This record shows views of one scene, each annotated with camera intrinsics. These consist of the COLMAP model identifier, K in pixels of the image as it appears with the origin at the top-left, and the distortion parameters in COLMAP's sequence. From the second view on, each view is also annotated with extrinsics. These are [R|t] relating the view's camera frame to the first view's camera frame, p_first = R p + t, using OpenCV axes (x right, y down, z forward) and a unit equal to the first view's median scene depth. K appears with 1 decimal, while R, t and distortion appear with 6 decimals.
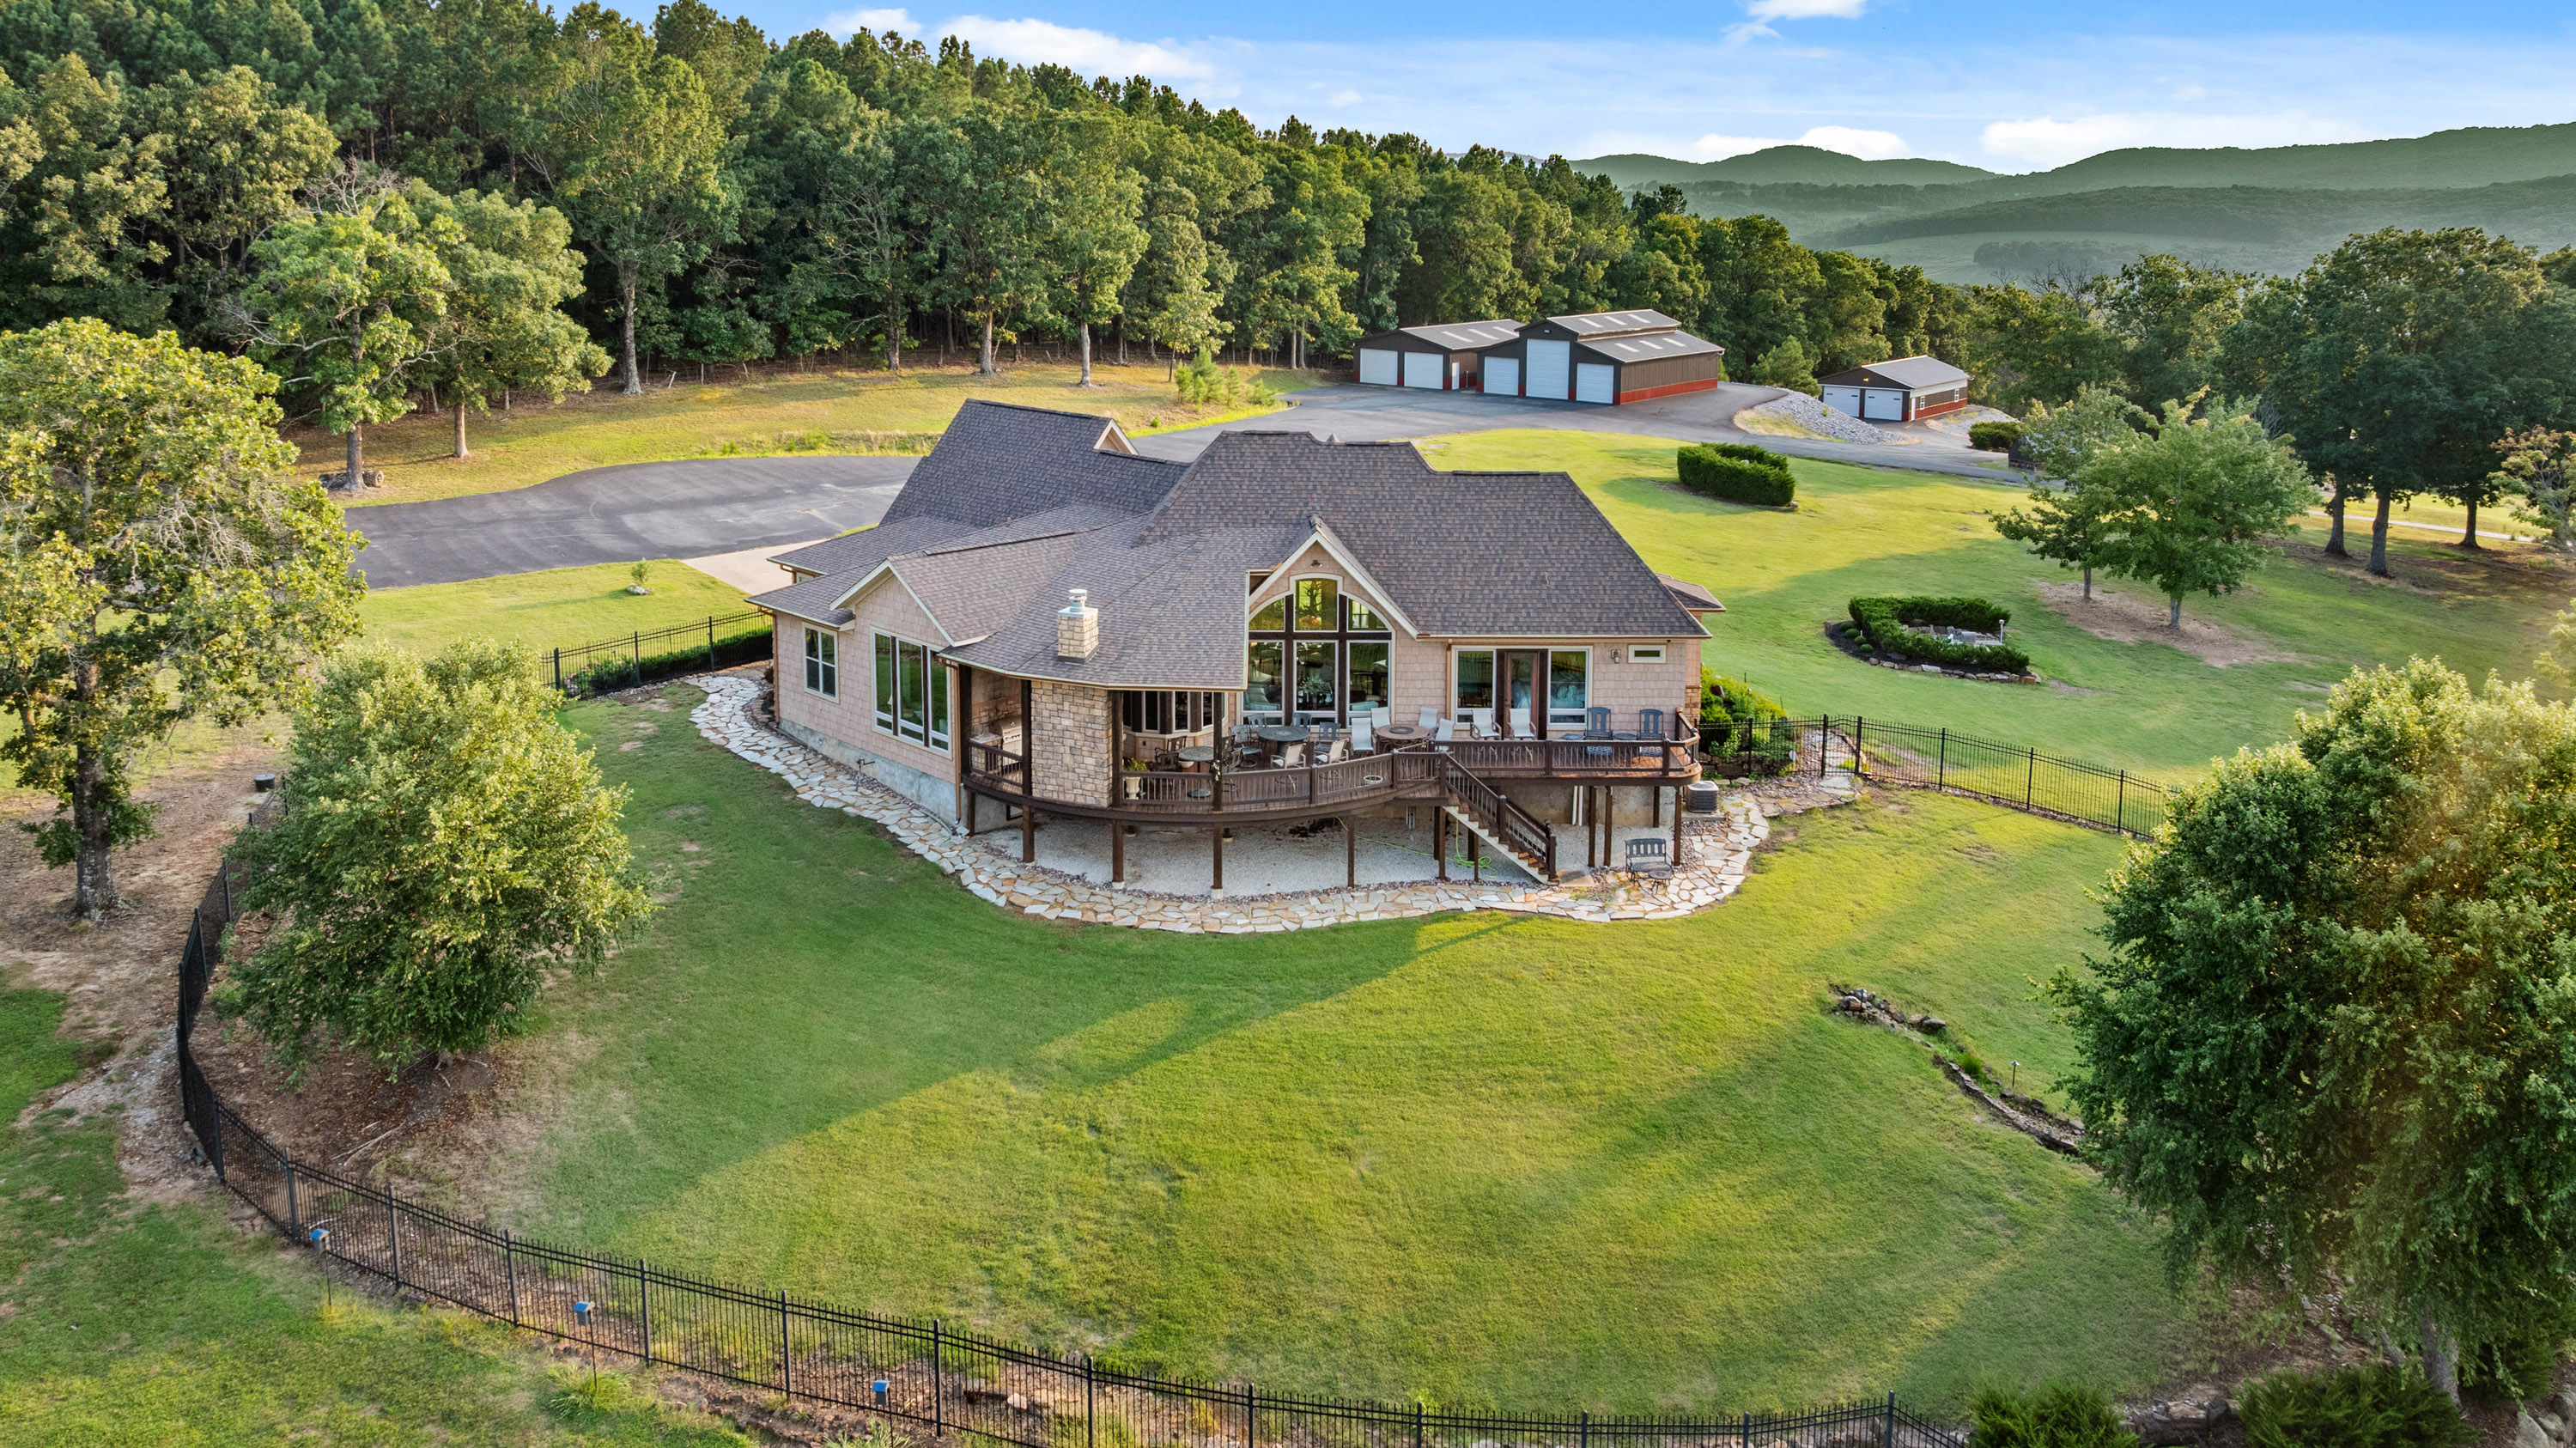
lens RADIAL K [[1837.0, 0, 1285.9], [0, 1837.0, 413.0], [0, 0, 1]] dist [-0.006922, 0.041356]
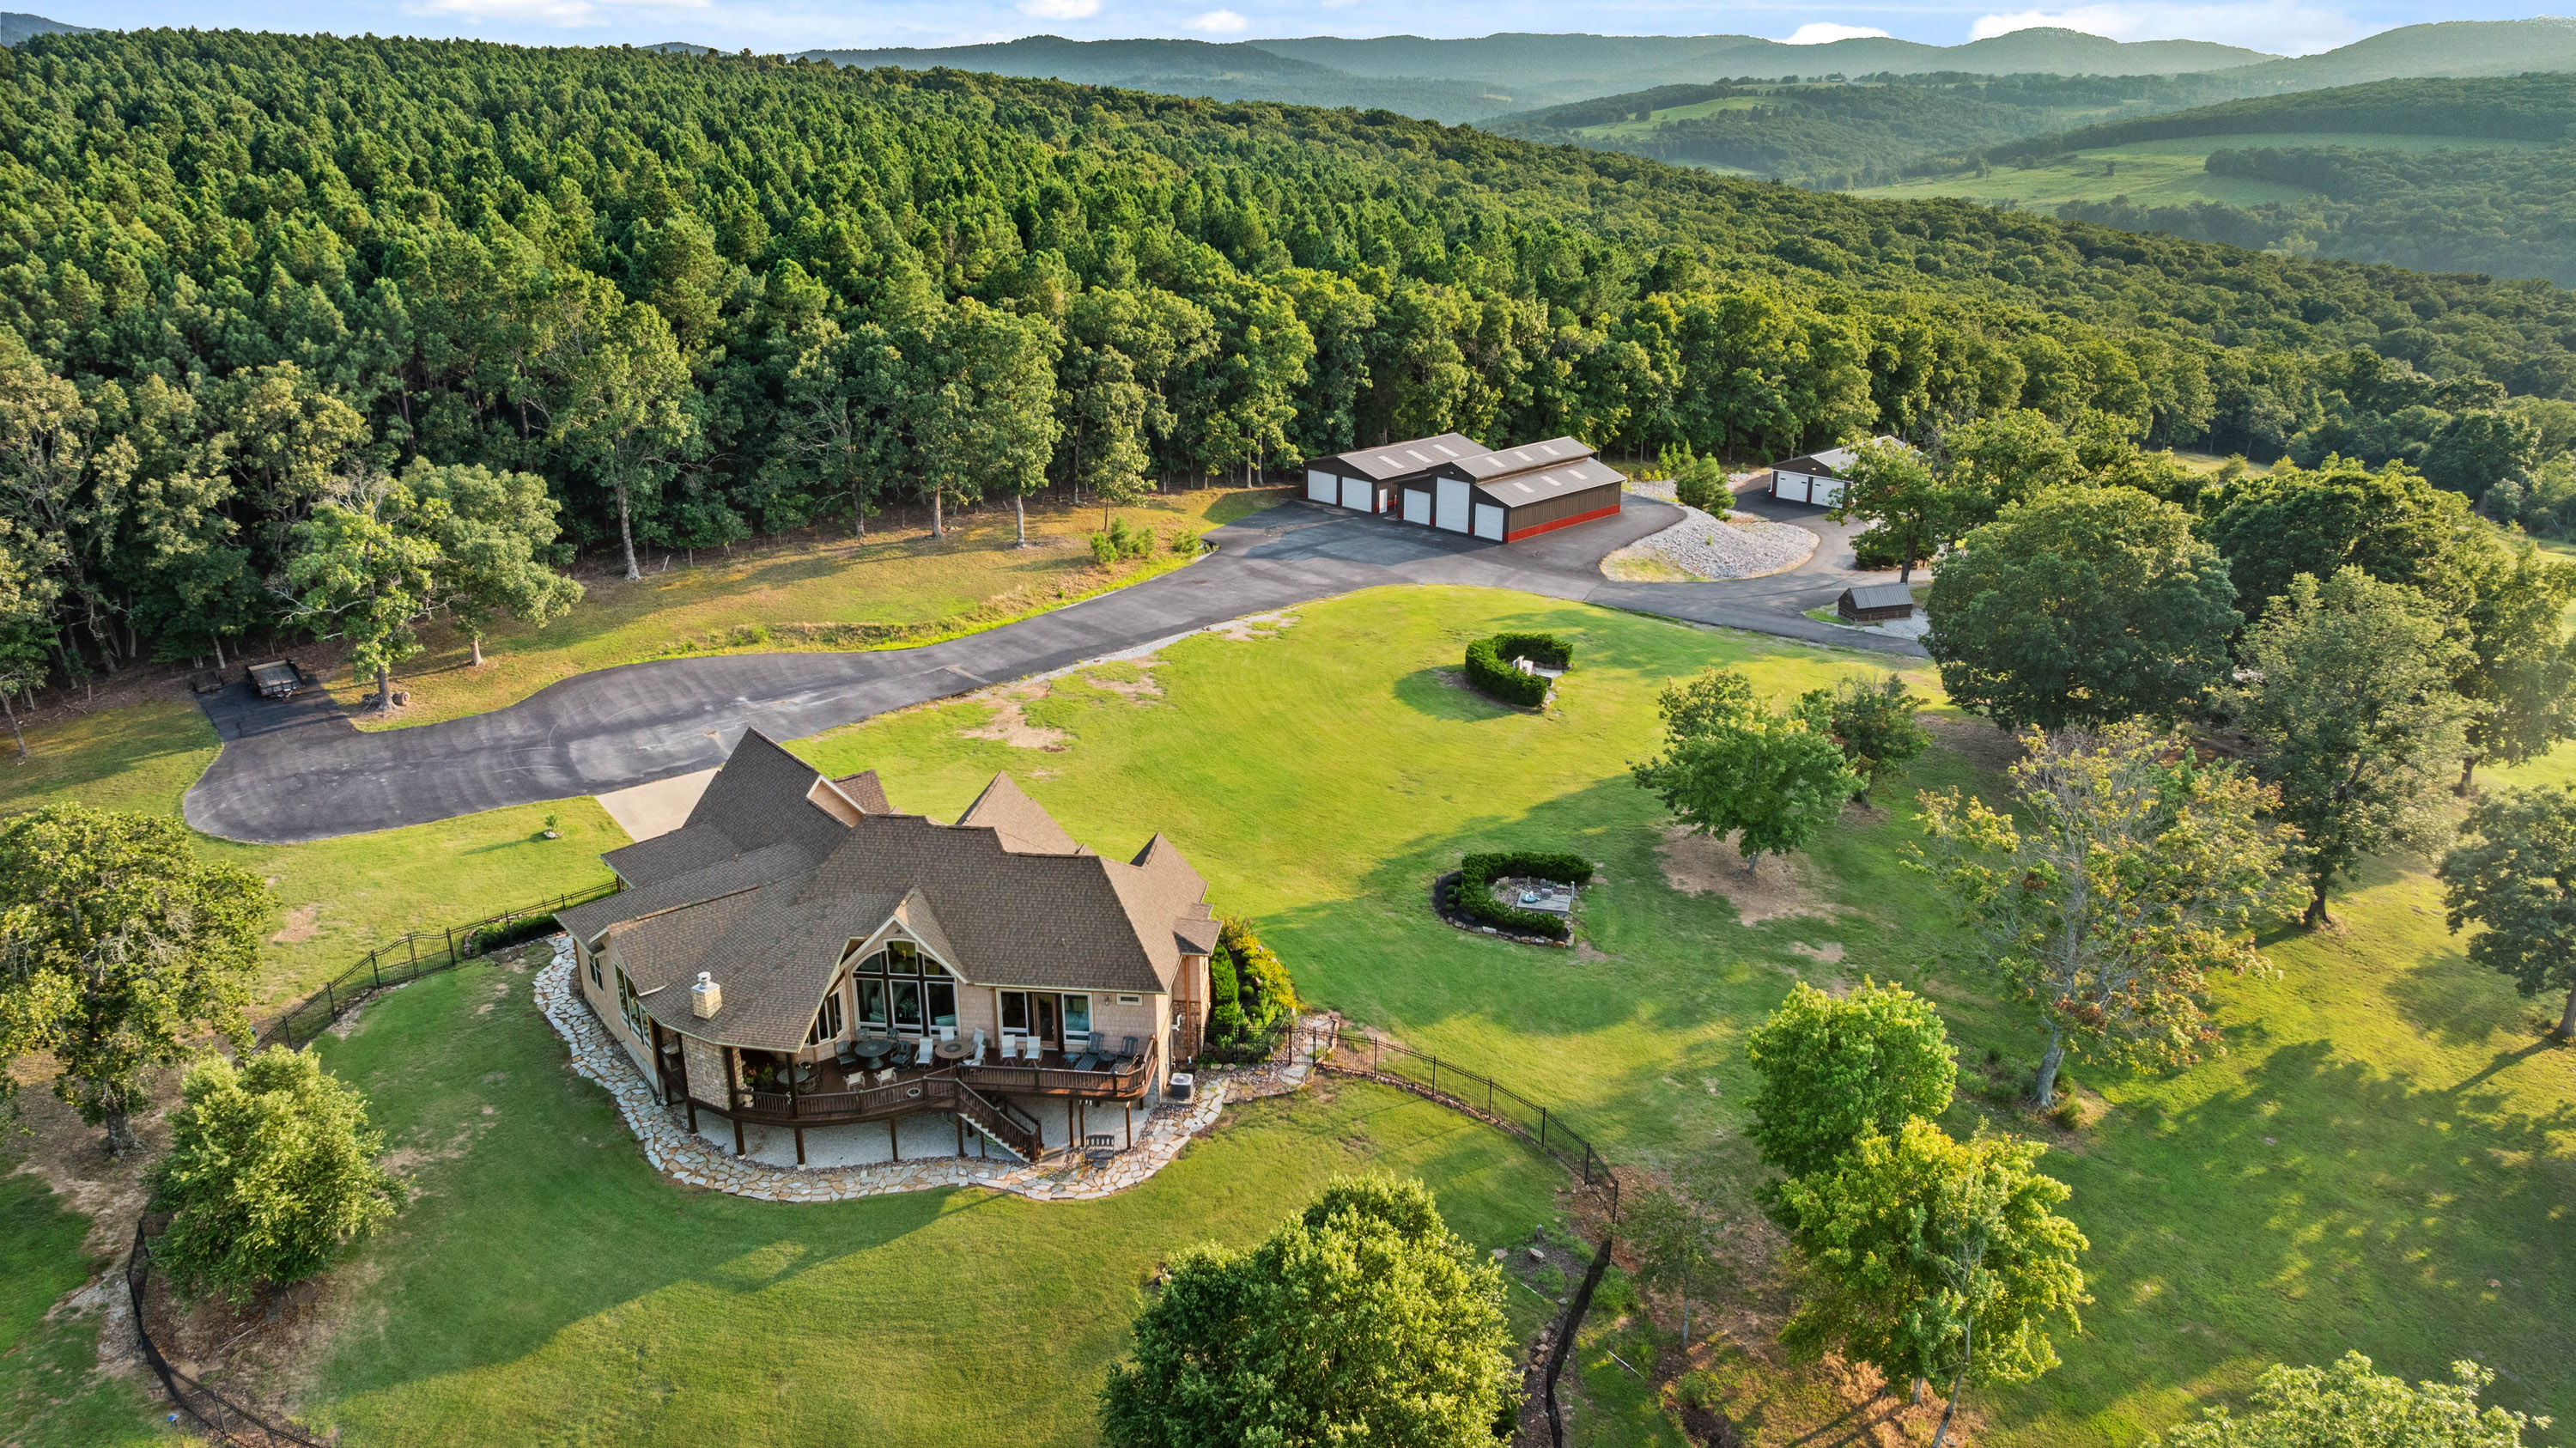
lens RADIAL K [[1777.2, 0, 1292.4], [0, 1777.2, 676.3], [0, 0, 1]] dist [-0.009492, 0.042227]
pose [[0.993073, 0.027078, -0.114332, 0.292792], [-0.003074, 0.978736, 0.205099, -0.246921], [0.117455, -0.203327, 0.972040, -0.174220]]
